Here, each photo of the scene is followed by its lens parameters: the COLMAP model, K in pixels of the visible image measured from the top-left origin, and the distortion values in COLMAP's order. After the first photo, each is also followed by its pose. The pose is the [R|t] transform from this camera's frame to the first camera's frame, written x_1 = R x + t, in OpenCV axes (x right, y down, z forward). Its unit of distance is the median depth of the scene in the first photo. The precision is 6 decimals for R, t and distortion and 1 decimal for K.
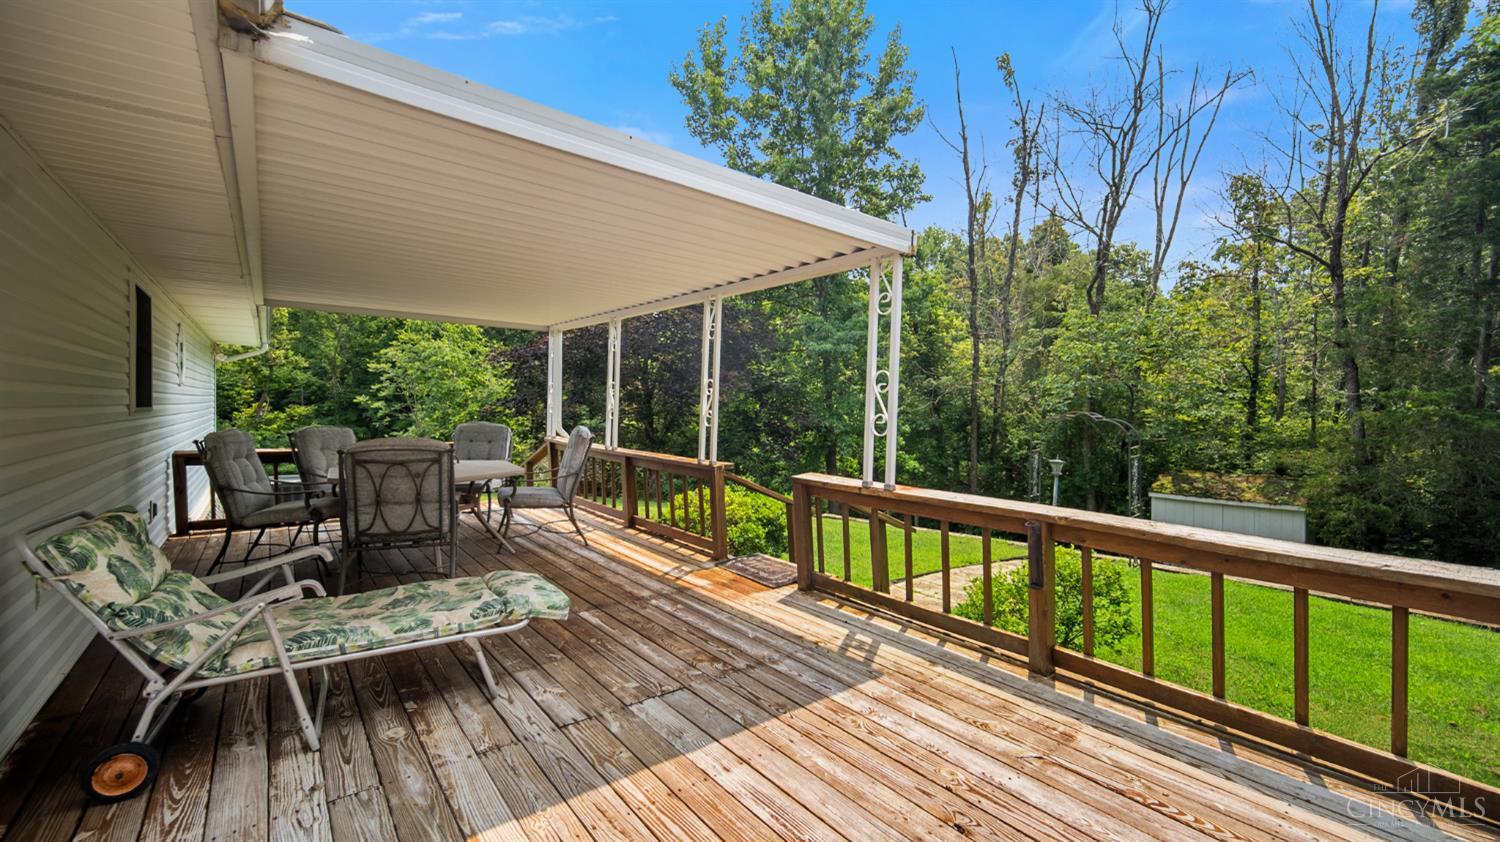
lens RADIAL K [[609.2, 0, 747.2], [0, 609.2, 415.4], [0, 0, 1]] dist [-0.000032, -0.000592]
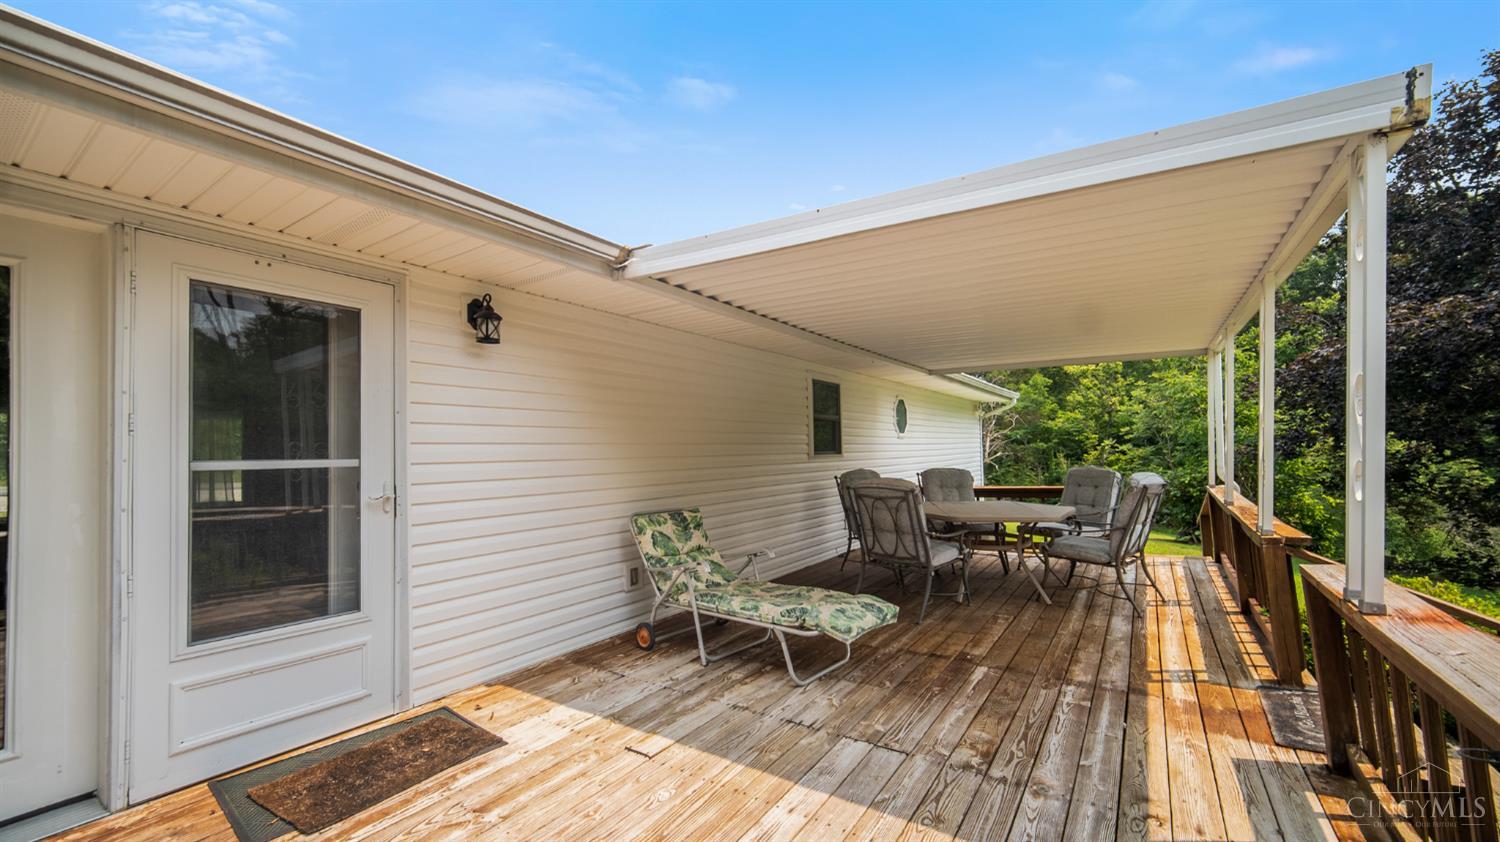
lens RADIAL K [[609.2, 0, 742.2], [0, 609.2, 442.6], [0, 0, 1]] dist [-0.000032, -0.000592]
pose [[0.309580, -0.025919, -0.950520, 0.530672], [0.003547, 0.999653, -0.026103, -0.004280], [0.950867, 0.004710, 0.309565, 0.347485]]
